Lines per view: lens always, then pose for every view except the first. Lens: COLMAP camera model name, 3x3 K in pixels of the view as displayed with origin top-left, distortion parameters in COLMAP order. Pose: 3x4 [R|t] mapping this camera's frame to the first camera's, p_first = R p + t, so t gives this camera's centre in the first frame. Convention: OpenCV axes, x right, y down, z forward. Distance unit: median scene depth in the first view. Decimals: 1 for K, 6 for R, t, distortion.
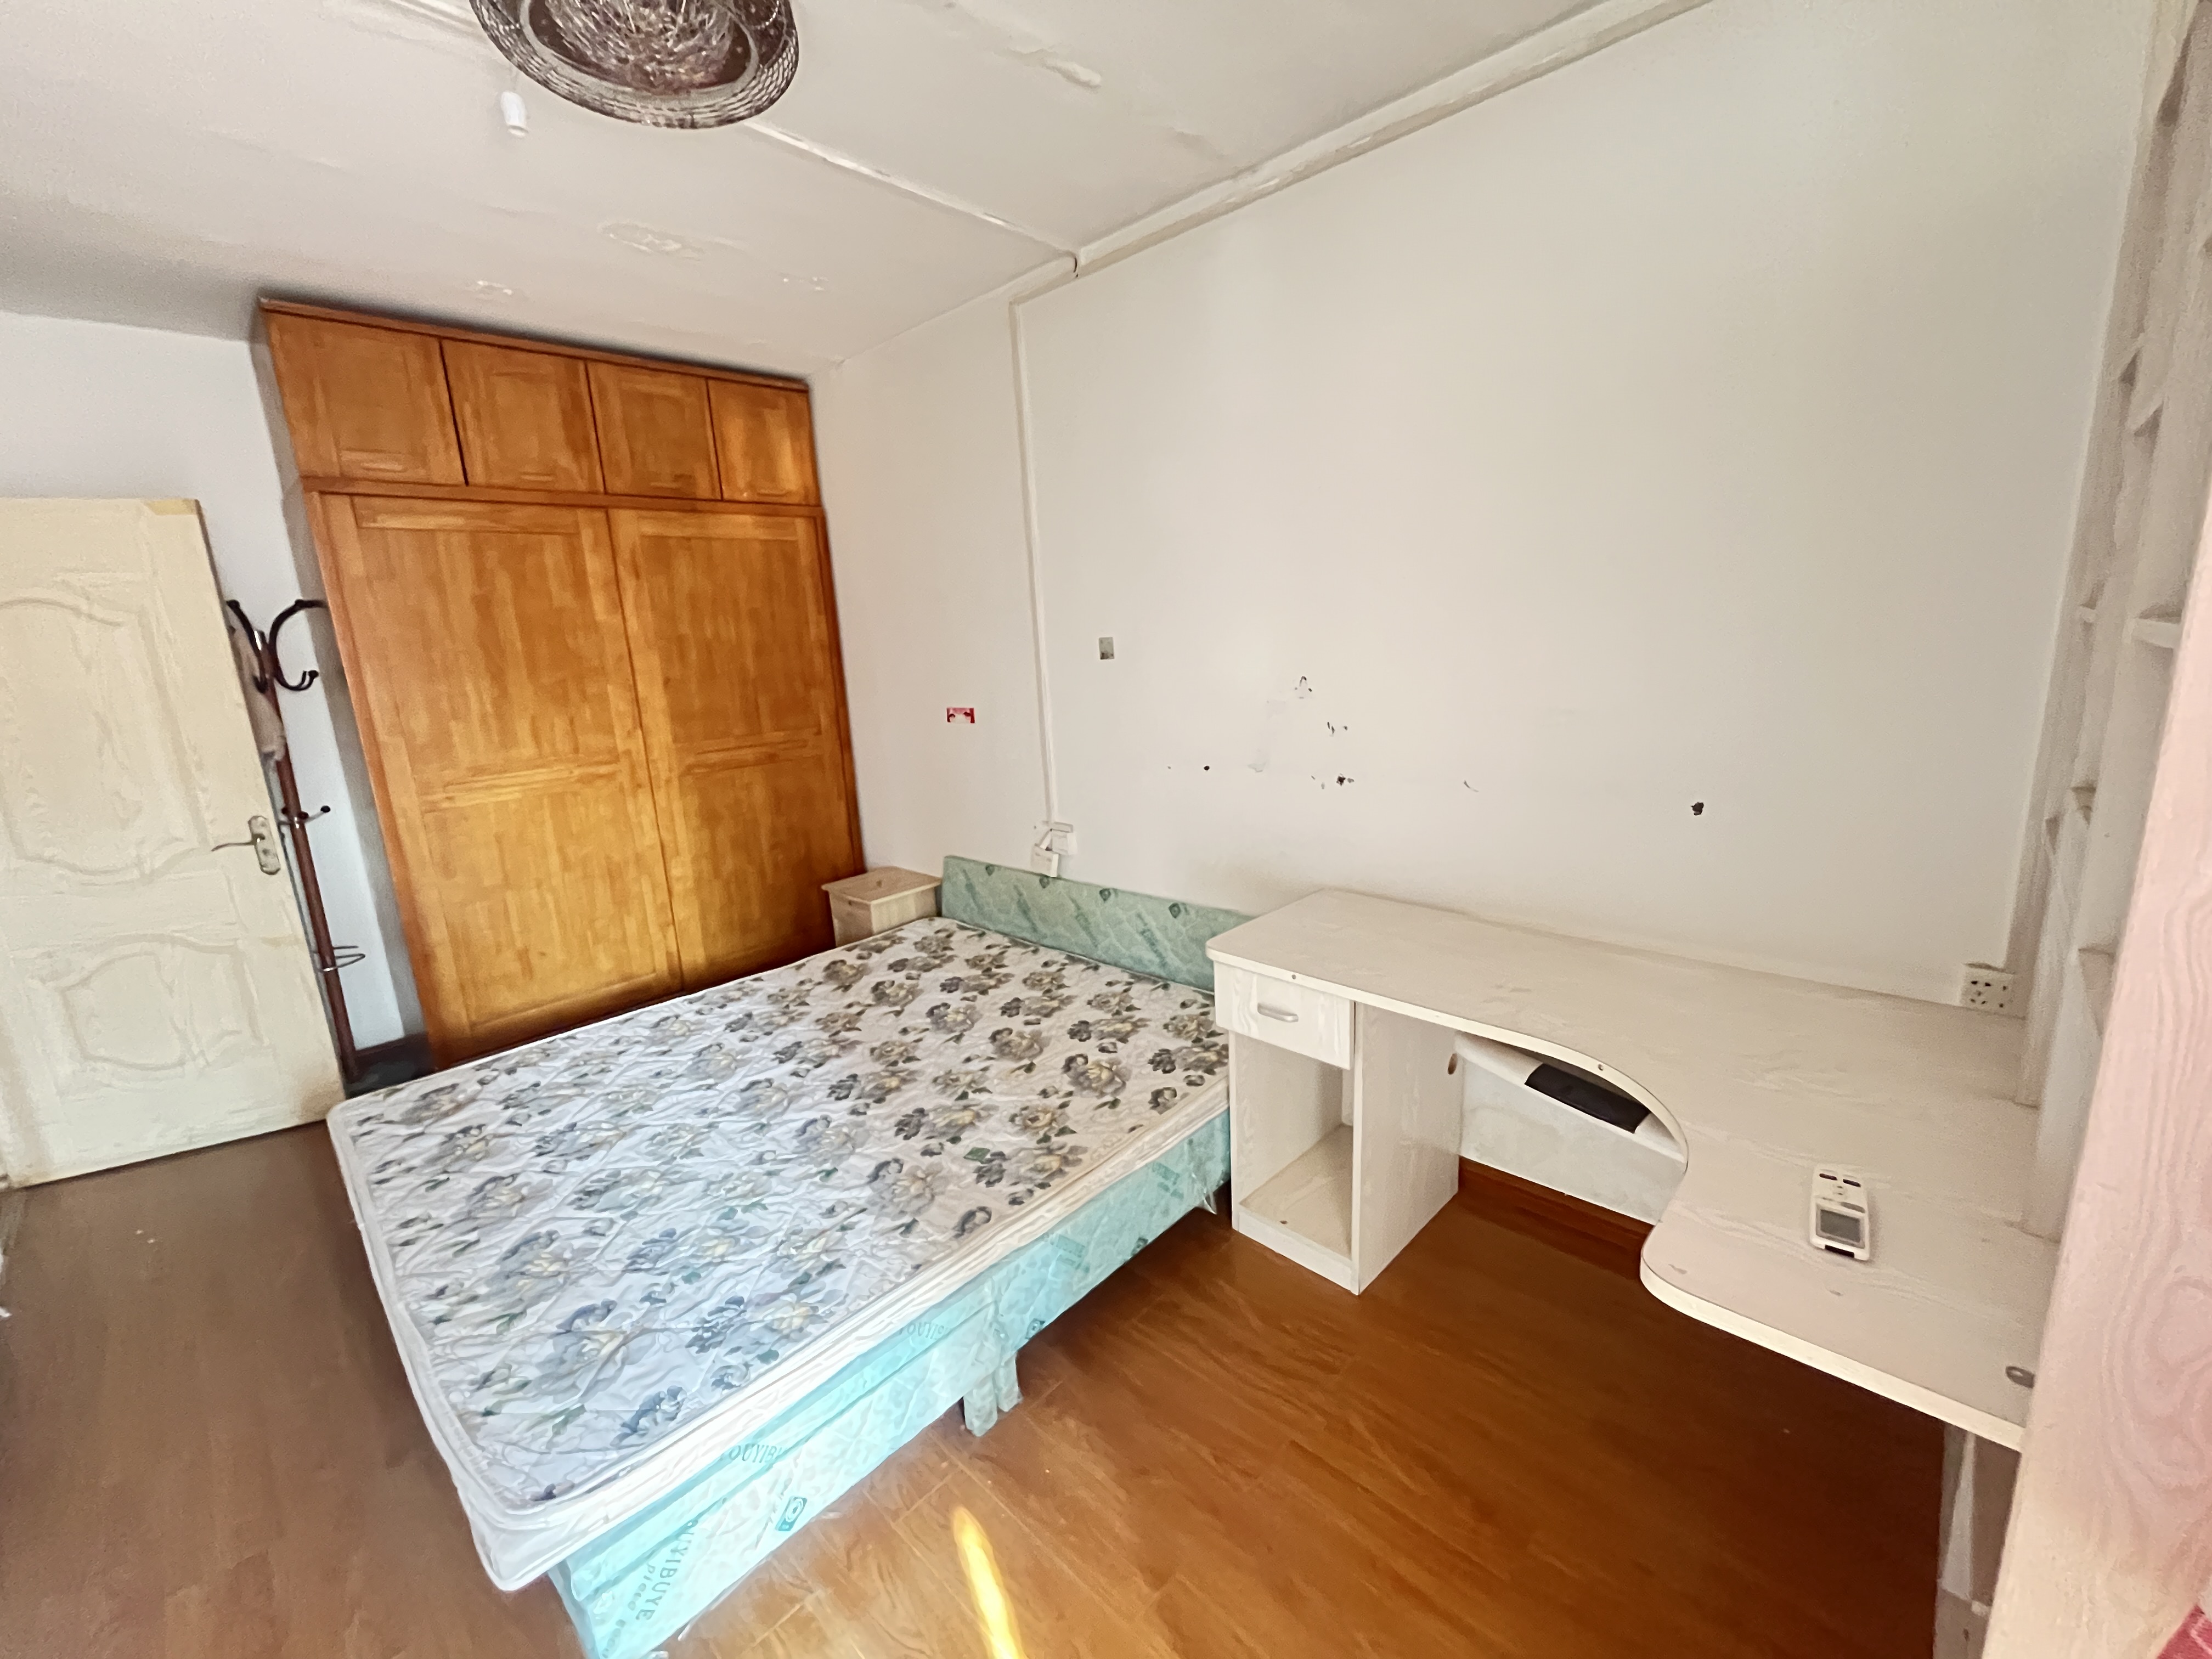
lens RADIAL K [[905.3, 0, 1111.9], [0, 905.3, 828.6], [0, 0, 1]] dist [-0.002776, -0.000719]
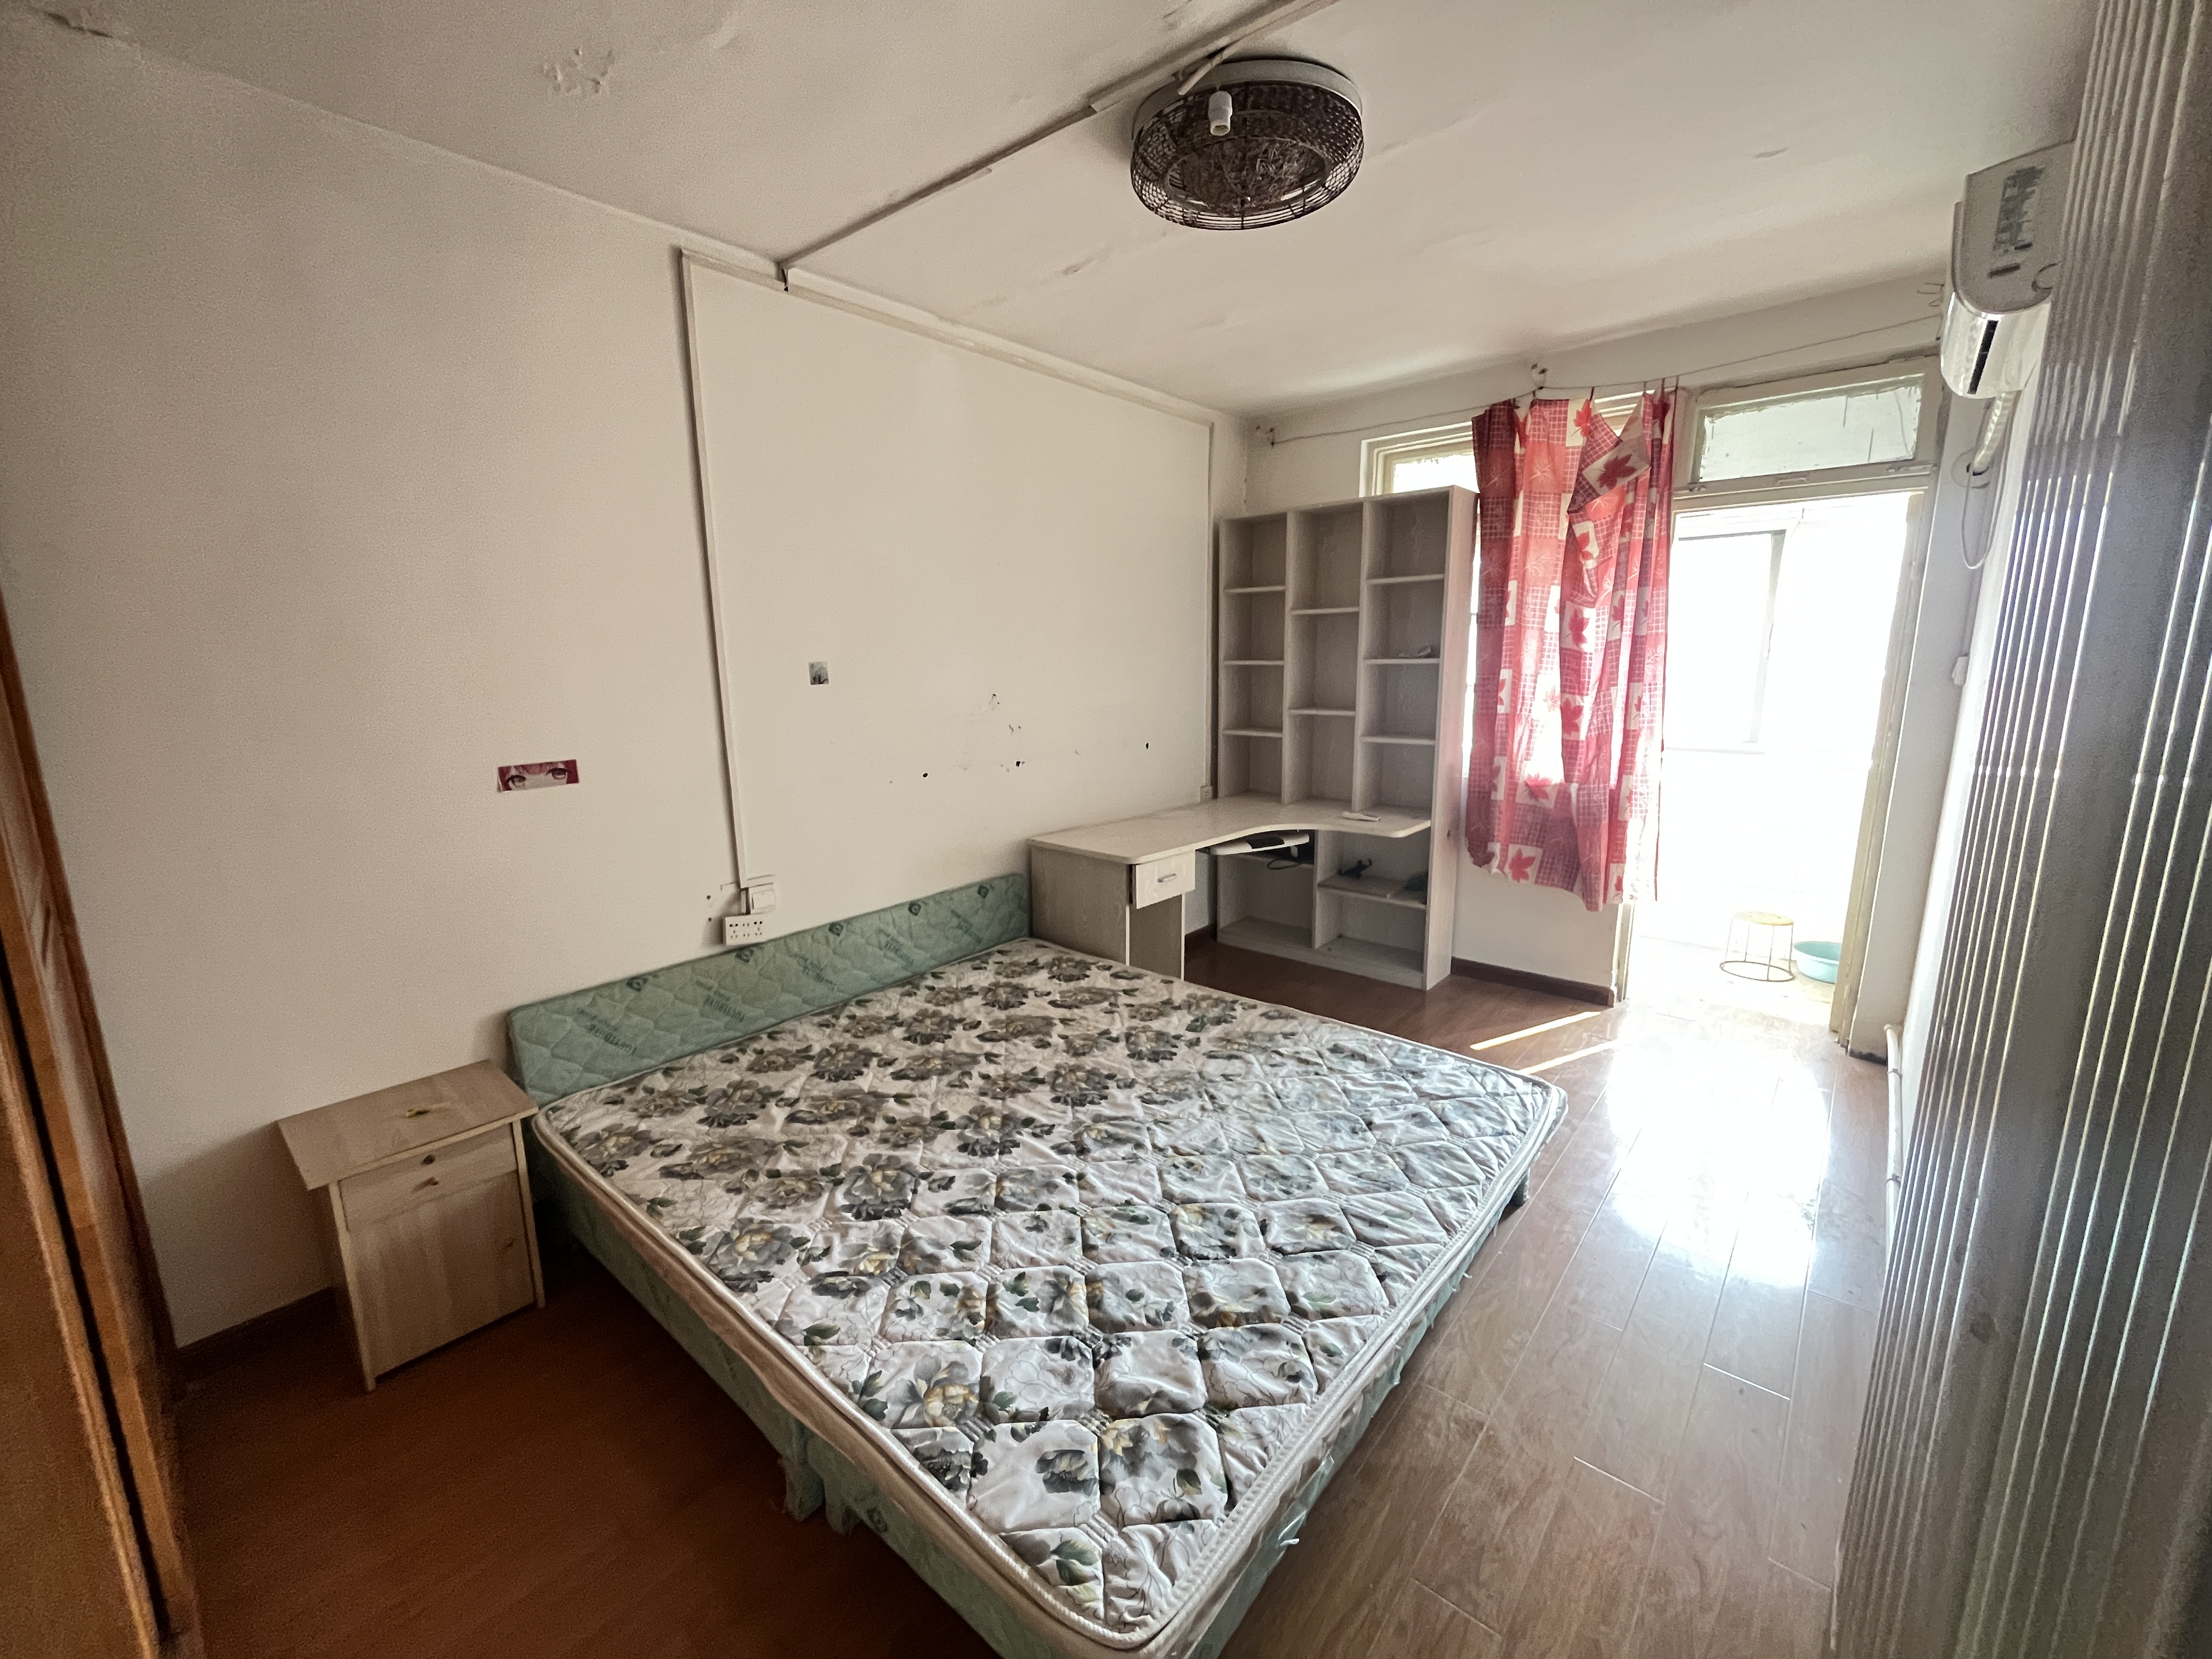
lens RADIAL K [[905.3, 0, 1111.9], [0, 905.3, 828.6], [0, 0, 1]] dist [-0.002776, -0.000719]
pose [[-0.061975, -0.131559, 0.989369, -1.073463], [0.228623, 0.963047, 0.142380, -0.111223], [-0.971540, 0.235016, -0.029607, 0.811690]]
